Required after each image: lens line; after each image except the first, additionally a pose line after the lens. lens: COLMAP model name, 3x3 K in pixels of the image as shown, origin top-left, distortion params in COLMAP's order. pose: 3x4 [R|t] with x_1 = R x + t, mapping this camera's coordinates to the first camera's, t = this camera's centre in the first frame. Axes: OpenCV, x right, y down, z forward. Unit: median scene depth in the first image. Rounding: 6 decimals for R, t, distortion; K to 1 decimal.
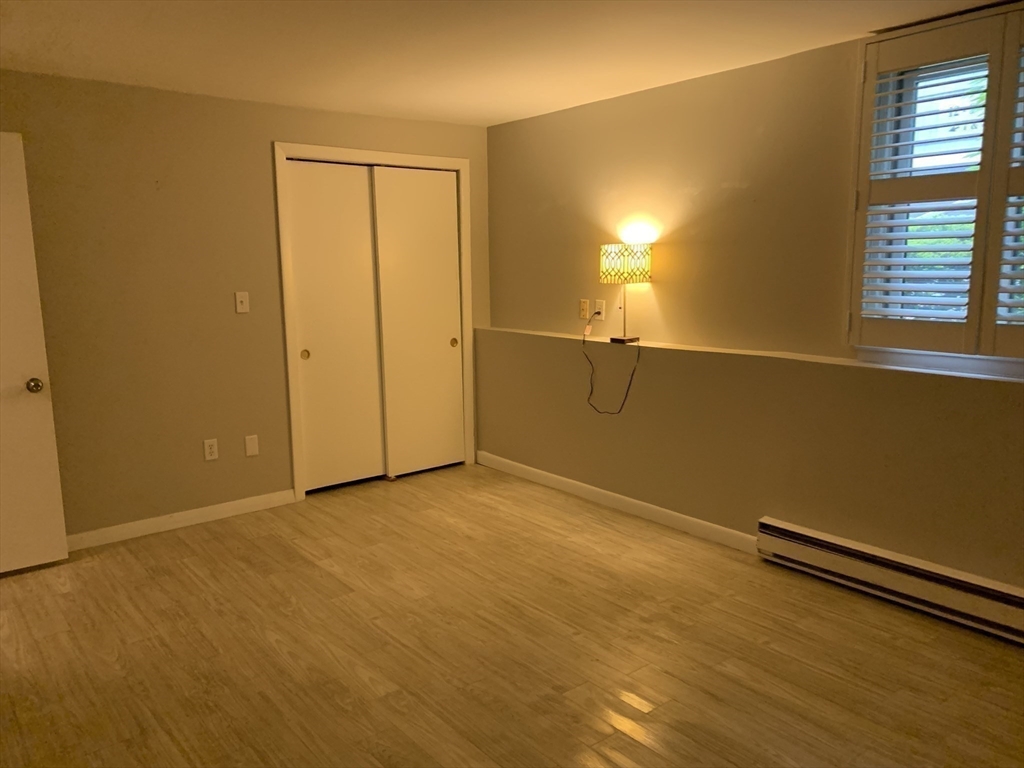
lens RADIAL K [[772.5, 0, 512.0], [0, 772.5, 384.0], [0, 0, 1]] dist [0.046973, -0.003489]
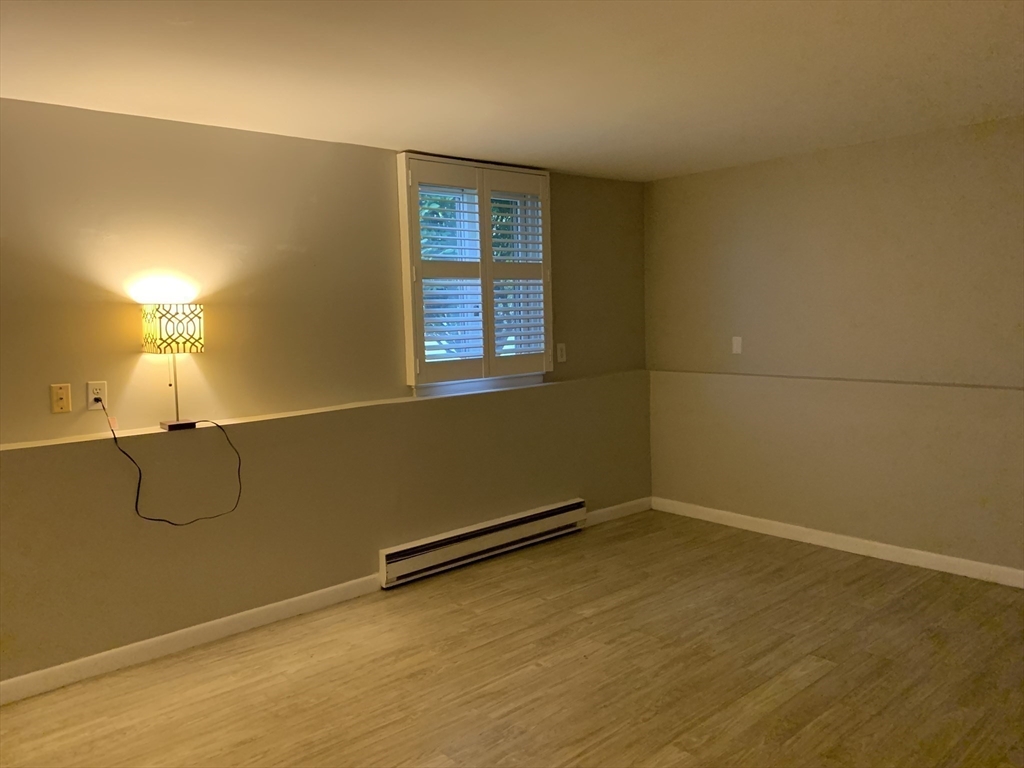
lens RADIAL K [[784.8, 0, 512.2], [0, 784.8, 362.9], [0, 0, 1]] dist [0.056974, -0.009466]
pose [[-0.046950, -0.054928, 0.997386, -0.762382], [0.184531, 0.980825, 0.062702, -0.121997], [-0.981705, 0.186992, -0.035914, 0.789167]]
